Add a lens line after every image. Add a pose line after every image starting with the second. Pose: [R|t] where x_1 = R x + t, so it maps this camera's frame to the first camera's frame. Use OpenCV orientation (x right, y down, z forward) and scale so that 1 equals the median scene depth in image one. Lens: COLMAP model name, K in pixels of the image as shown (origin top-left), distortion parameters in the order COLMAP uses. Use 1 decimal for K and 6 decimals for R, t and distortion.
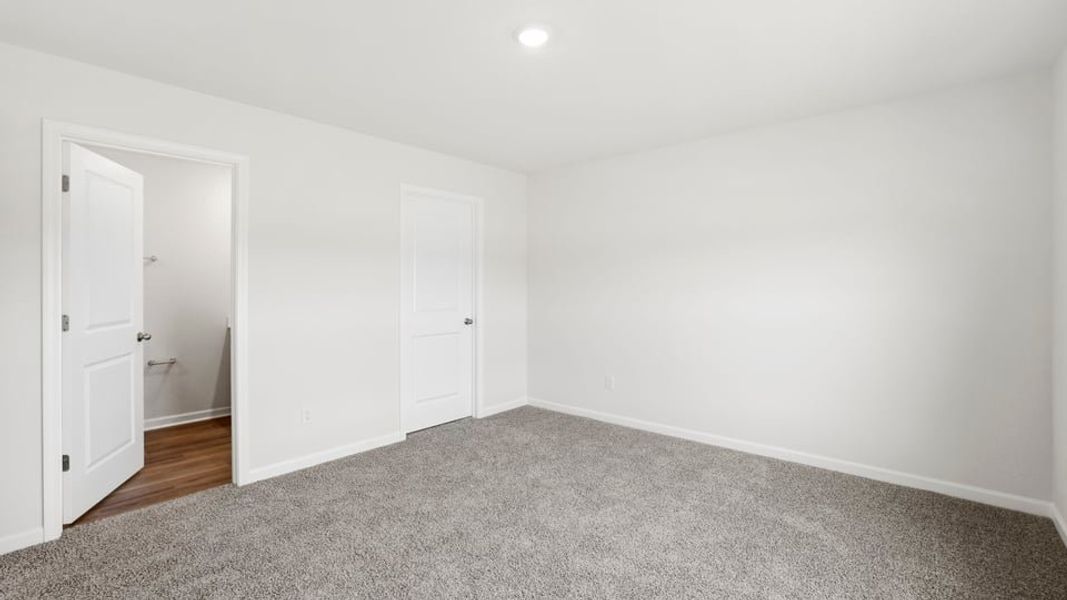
lens RADIAL K [[466.0, 0, 525.2], [0, 466.0, 284.1], [0, 0, 1]] dist [-0.039723, 0.014596]
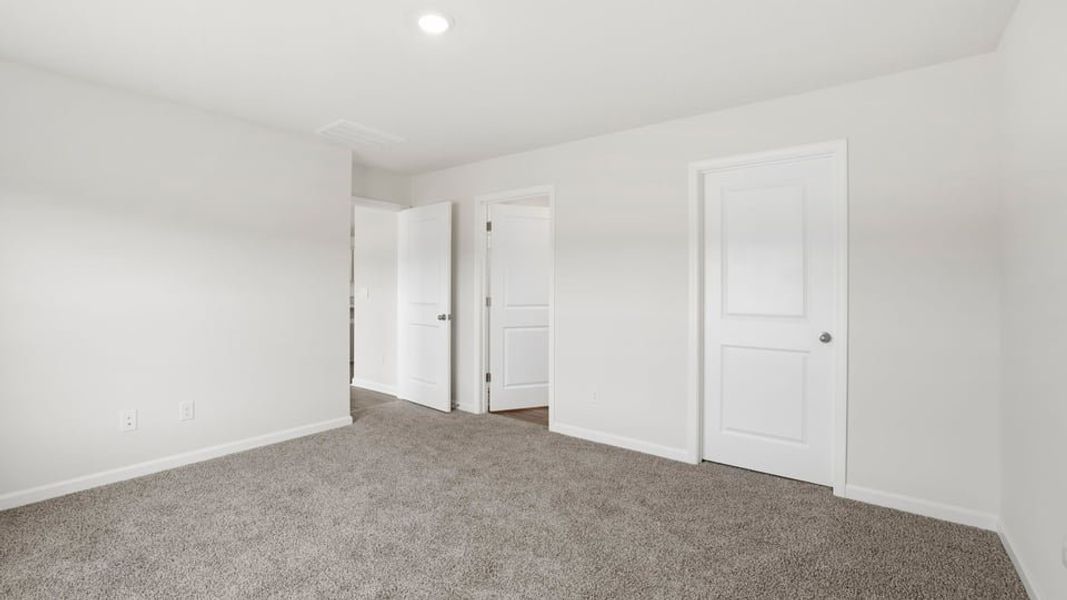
lens RADIAL K [[466.0, 0, 525.2], [0, 466.0, 284.1], [0, 0, 1]] dist [-0.039723, 0.014596]
pose [[0.070605, -0.002552, -0.997501, 0.584074], [-0.003122, 0.999991, -0.002779, 0.011021], [0.997499, 0.003310, 0.070597, 0.657649]]
